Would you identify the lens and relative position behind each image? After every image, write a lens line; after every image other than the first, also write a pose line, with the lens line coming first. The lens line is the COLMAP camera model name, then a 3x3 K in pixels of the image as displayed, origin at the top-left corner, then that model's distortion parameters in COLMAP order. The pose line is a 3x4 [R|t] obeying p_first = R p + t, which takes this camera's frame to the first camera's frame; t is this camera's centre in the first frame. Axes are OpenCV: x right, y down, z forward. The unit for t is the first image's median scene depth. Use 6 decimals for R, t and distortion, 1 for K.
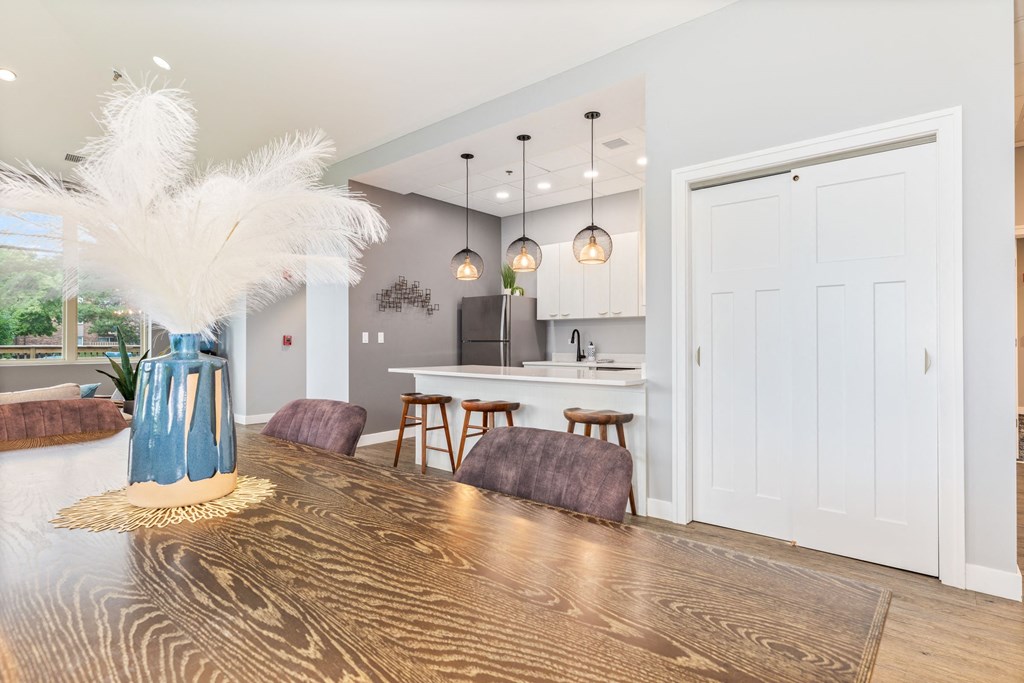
lens RADIAL K [[520.9, 0, 512.0], [0, 520.9, 341.5], [0, 0, 1]] dist [-0.023027, 0.000272]
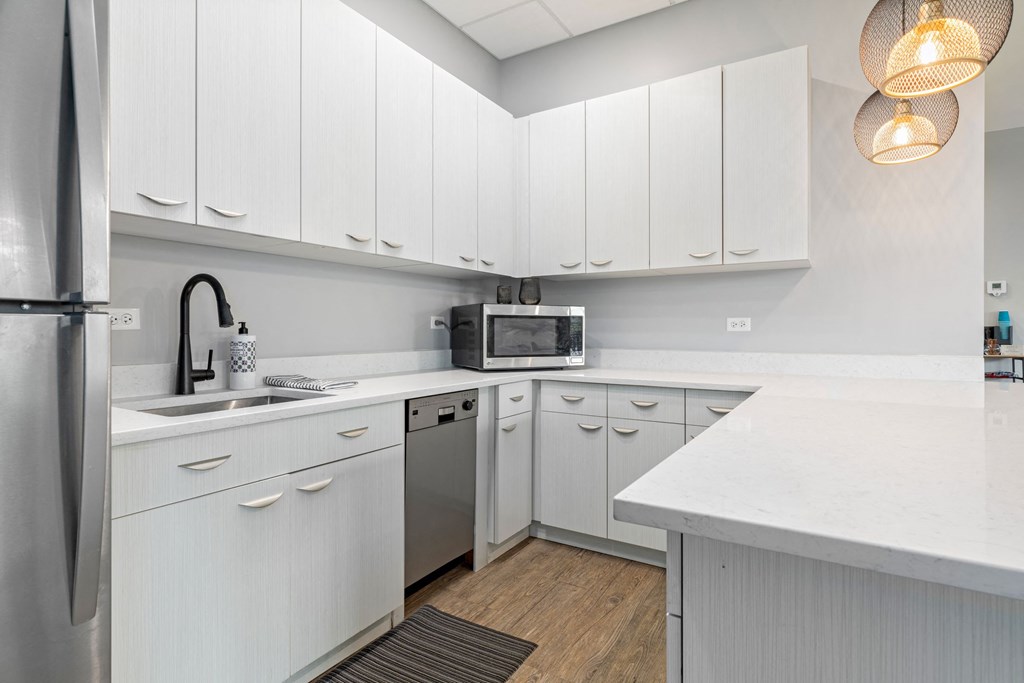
lens RADIAL K [[520.9, 0, 512.0], [0, 520.9, 341.5], [0, 0, 1]] dist [-0.023027, 0.000272]
pose [[-0.143516, -0.021186, 0.989421, -0.164638], [-0.007598, 0.999765, 0.020306, 0.004445], [-0.989619, -0.004604, -0.143643, 0.910254]]
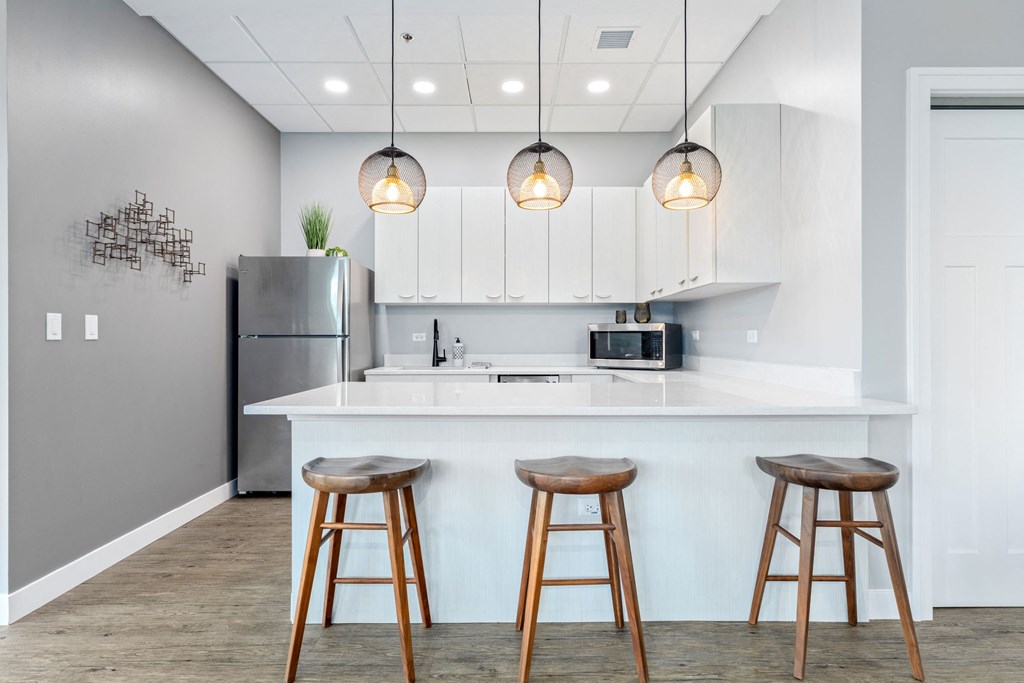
lens RADIAL K [[520.9, 0, 512.0], [0, 520.9, 341.5], [0, 0, 1]] dist [-0.023027, 0.000272]
pose [[0.768466, -0.001145, 0.639890, -0.240699], [-0.004887, 0.999959, 0.007659, -0.000248], [-0.639872, -0.009013, 0.768428, 0.430680]]
